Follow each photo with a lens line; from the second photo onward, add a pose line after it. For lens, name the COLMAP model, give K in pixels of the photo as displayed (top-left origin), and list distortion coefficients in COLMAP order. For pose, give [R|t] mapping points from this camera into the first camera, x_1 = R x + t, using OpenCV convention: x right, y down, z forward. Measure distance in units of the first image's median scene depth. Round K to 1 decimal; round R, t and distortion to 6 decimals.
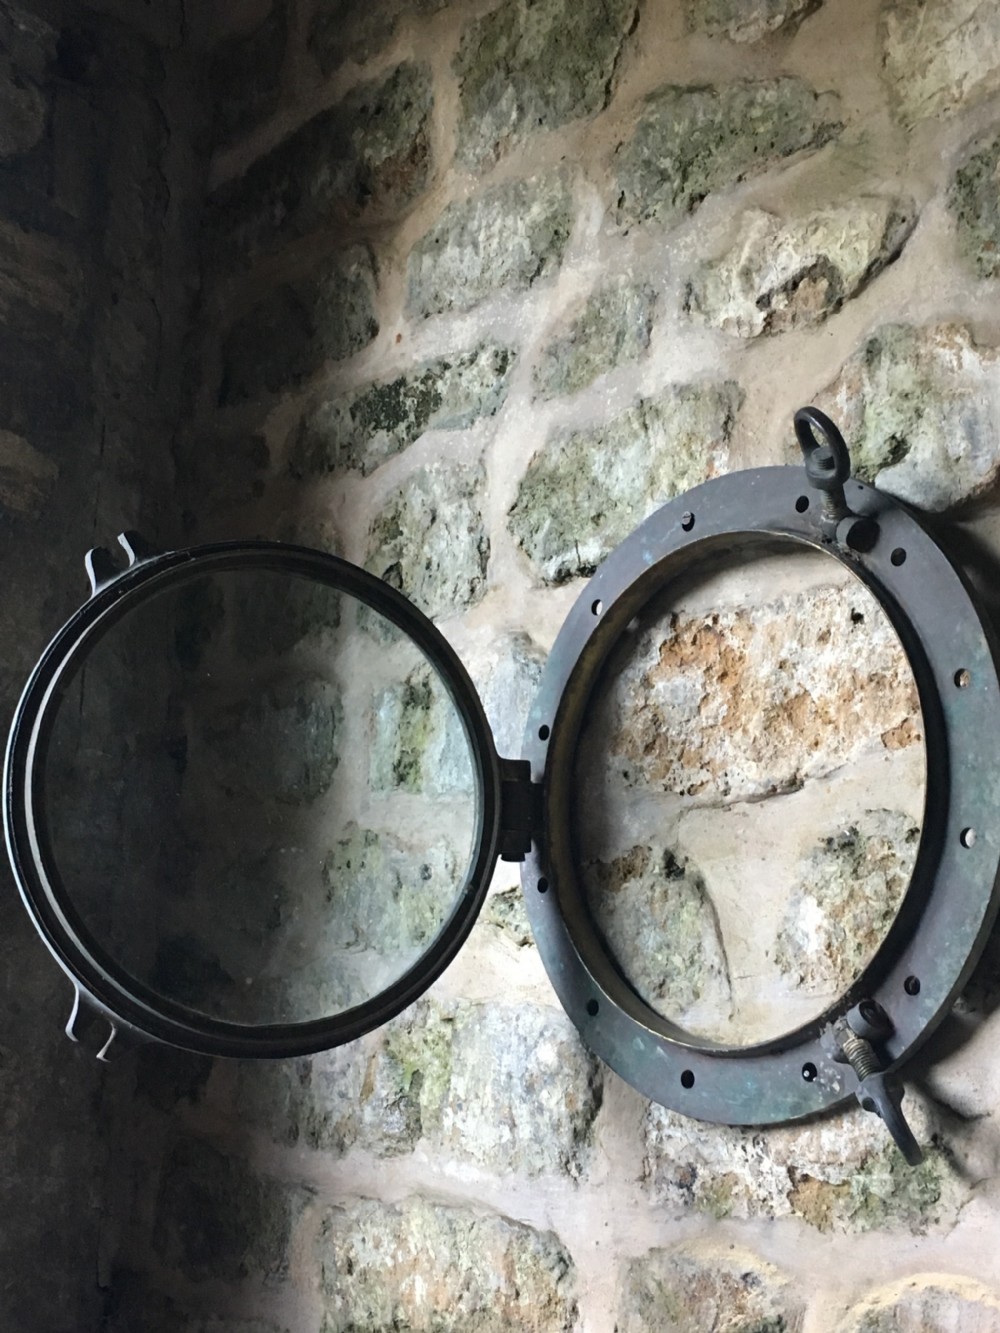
lens RADIAL K [[1793.2, 0, 499.8], [0, 1793.2, 670.0], [0, 0, 1]] dist [0.063021, 0.007899]
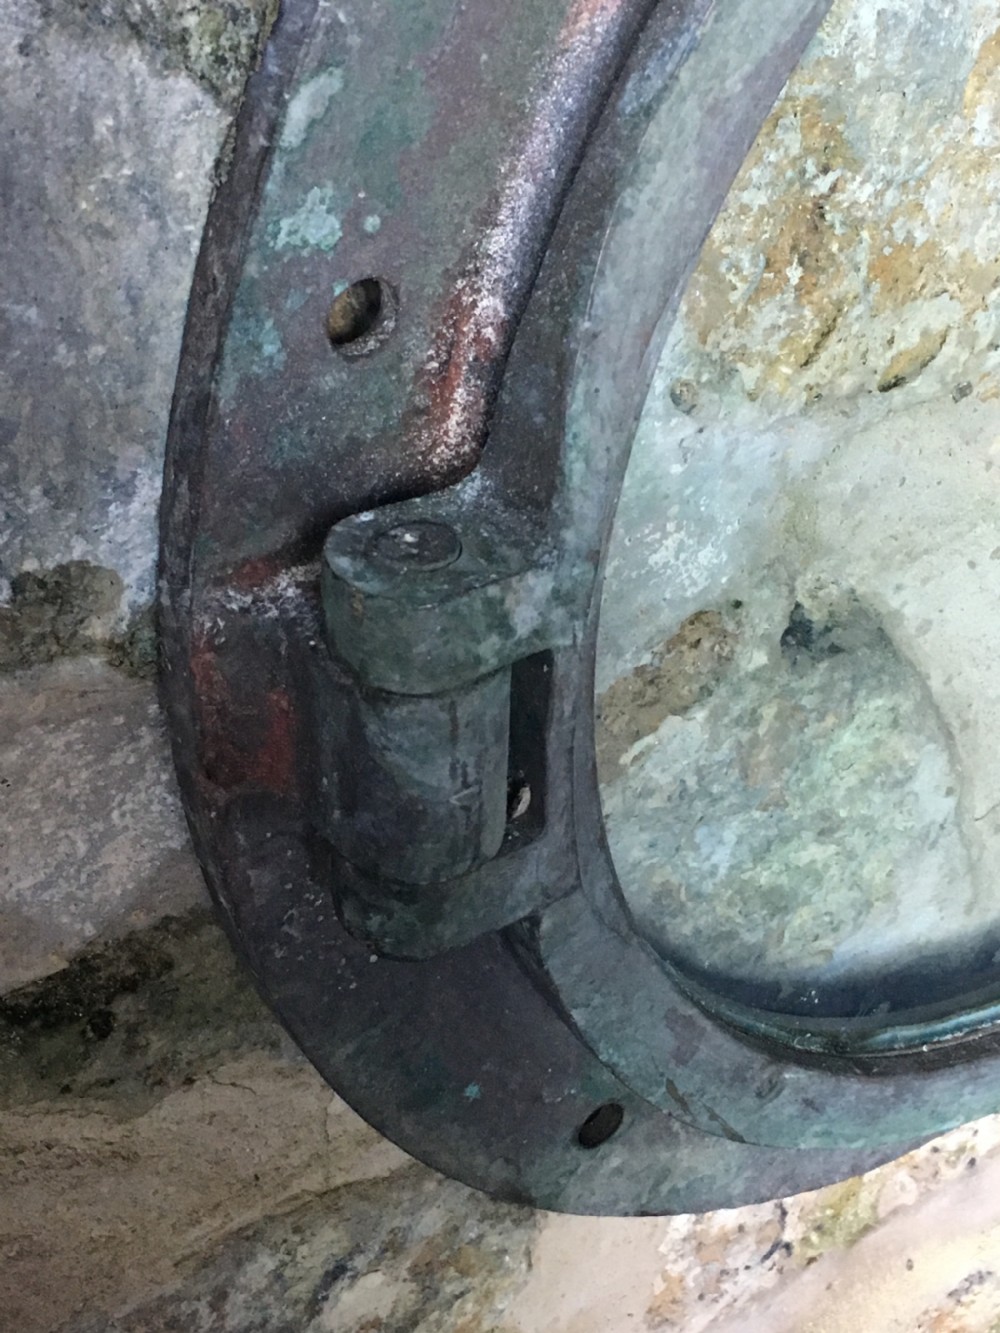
lens RADIAL K [[2077.1, 0, 503.3], [0, 2077.1, 673.1], [0, 0, 1]] dist [0.035378, 0.137716]
pose [[0.122985, -0.611851, 0.781353, -0.187272], [-0.210449, 0.753345, 0.623044, -0.088842], [-0.969838, -0.241060, -0.036114, 1.076375]]
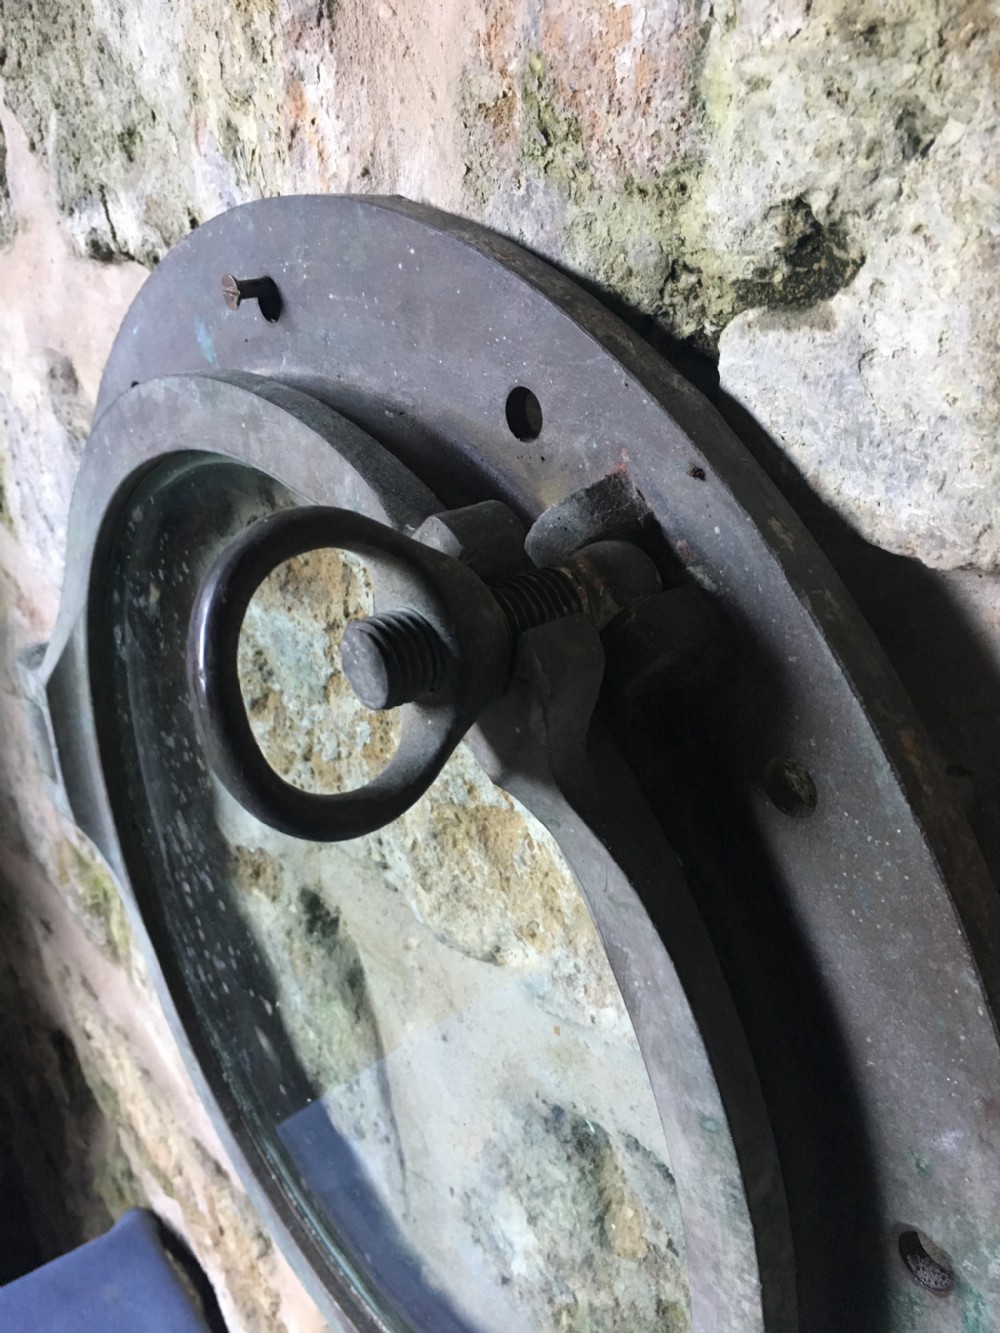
lens RADIAL K [[1150.1, 0, 497.7], [0, 1150.1, 669.4], [0, 0, 1]] dist [0.080102, -0.122435]
pose [[0.998483, -0.026035, -0.048515, 0.172046], [0.050577, 0.781939, 0.621300, -0.173191], [0.021760, -0.622812, 0.782069, 0.782534]]
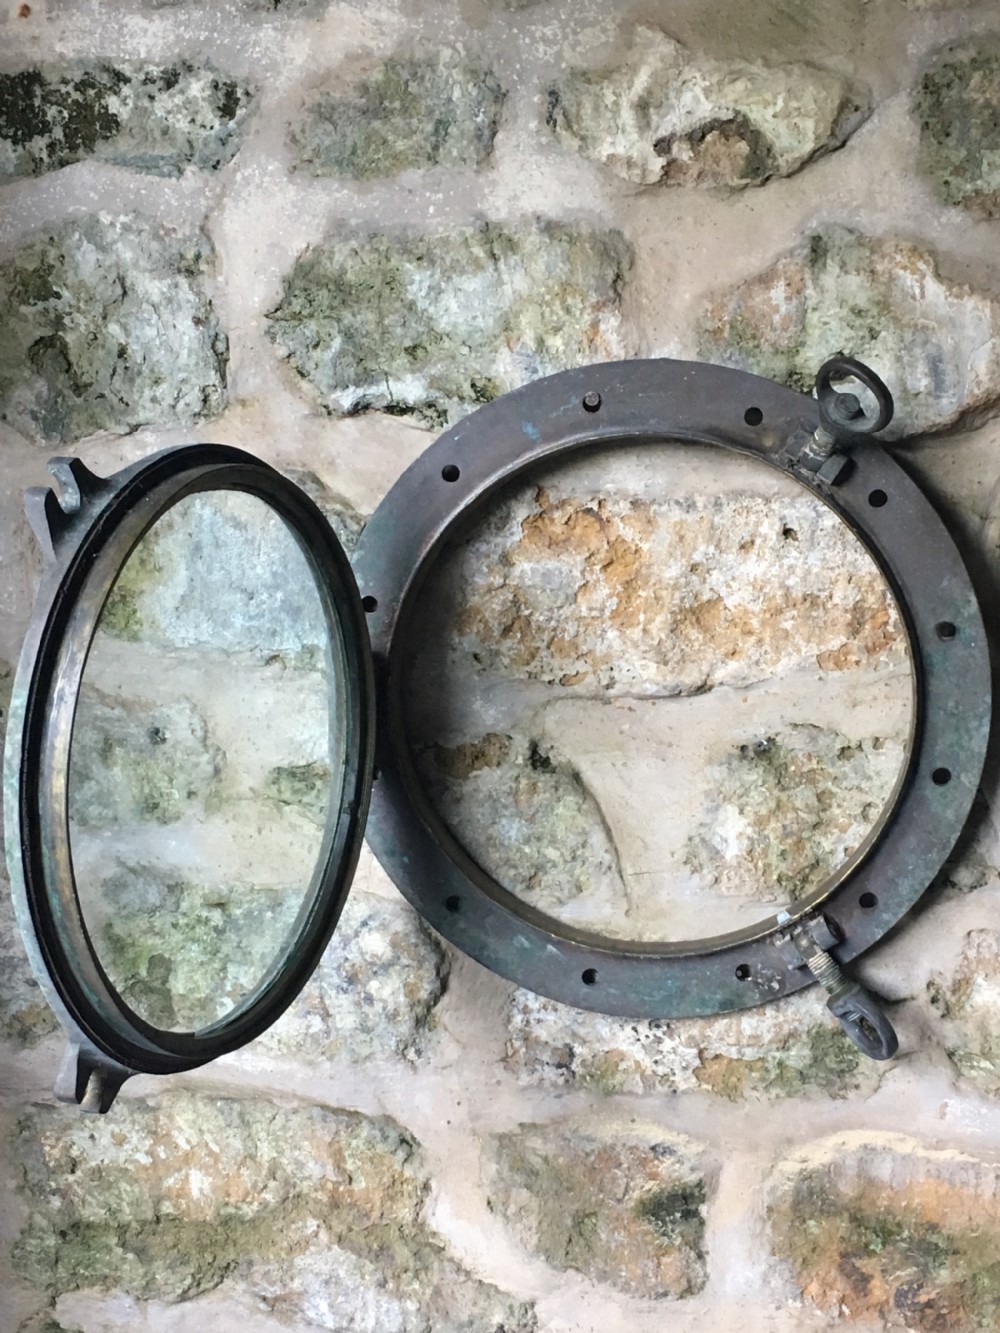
lens RADIAL K [[1996.3, 0, 506.4], [0, 1996.3, 667.3], [0, 0, 1]] dist [0.049533, 0.074837]
pose [[0.771825, -0.116757, 0.625024, -0.591834], [-0.105054, 0.946069, 0.306458, -0.267225], [-0.627097, -0.302193, 0.717934, 0.262719]]
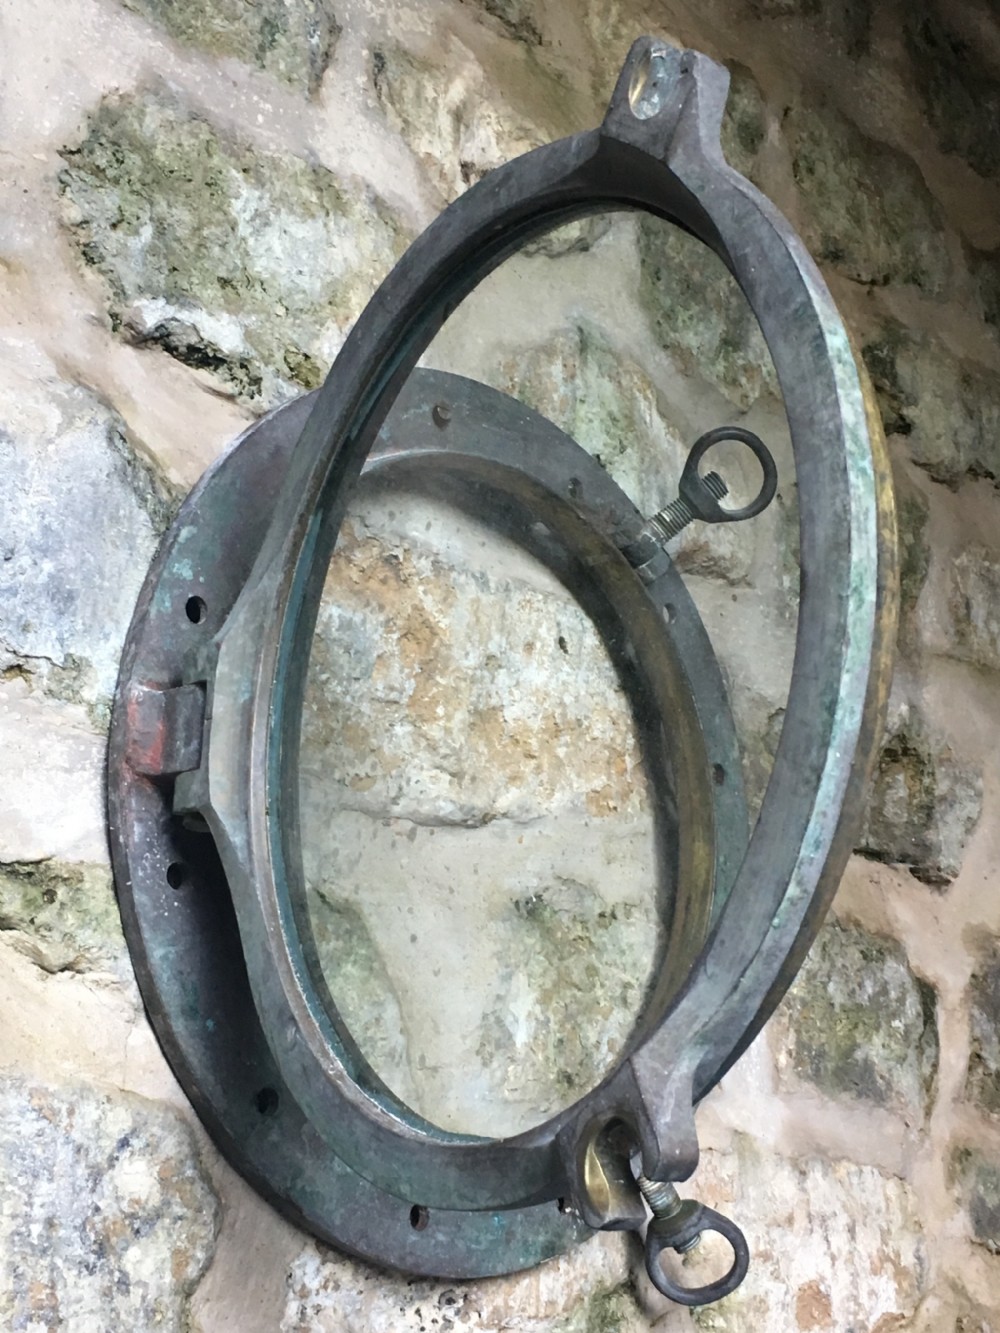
lens RADIAL K [[2032.9, 0, 504.5], [0, 2032.9, 665.2], [0, 0, 1]] dist [0.061548, 0.013036]
pose [[-0.132011, 0.218548, 0.966856, -0.663042], [-0.227570, 0.942657, -0.244150, 0.203729], [-0.964772, -0.252258, -0.074706, 1.036201]]
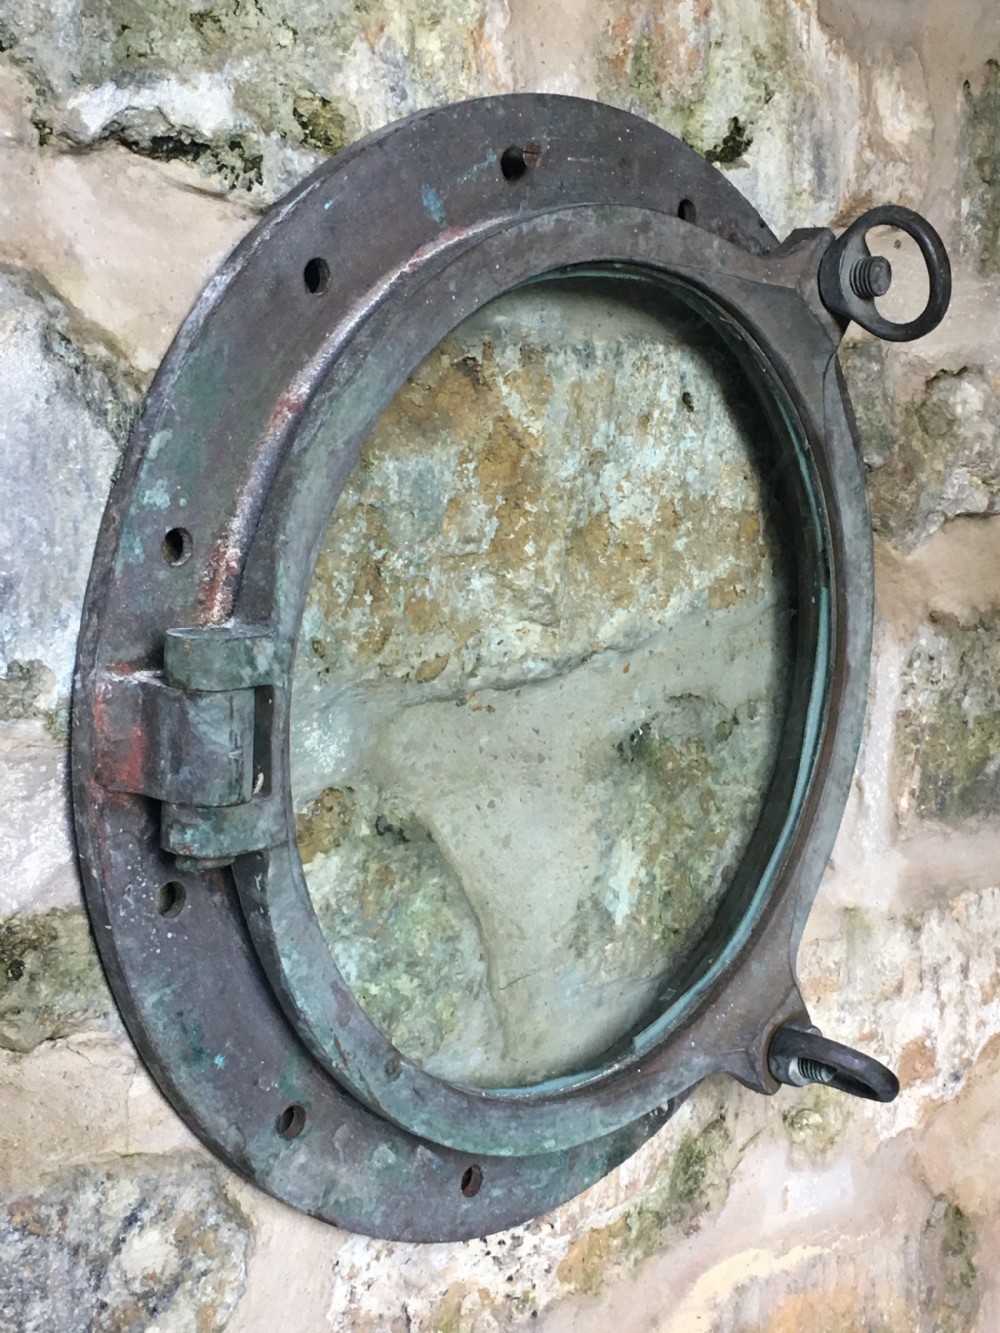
lens RADIAL K [[2054.0, 0, 499.0], [0, 2054.0, 669.1], [0, 0, 1]] dist [0.064959, -0.000981]
pose [[-0.099824, -0.196737, 0.975361, -0.498434], [-0.239793, 0.956122, 0.168314, -0.042996], [-0.965678, -0.217083, -0.142620, 1.082421]]
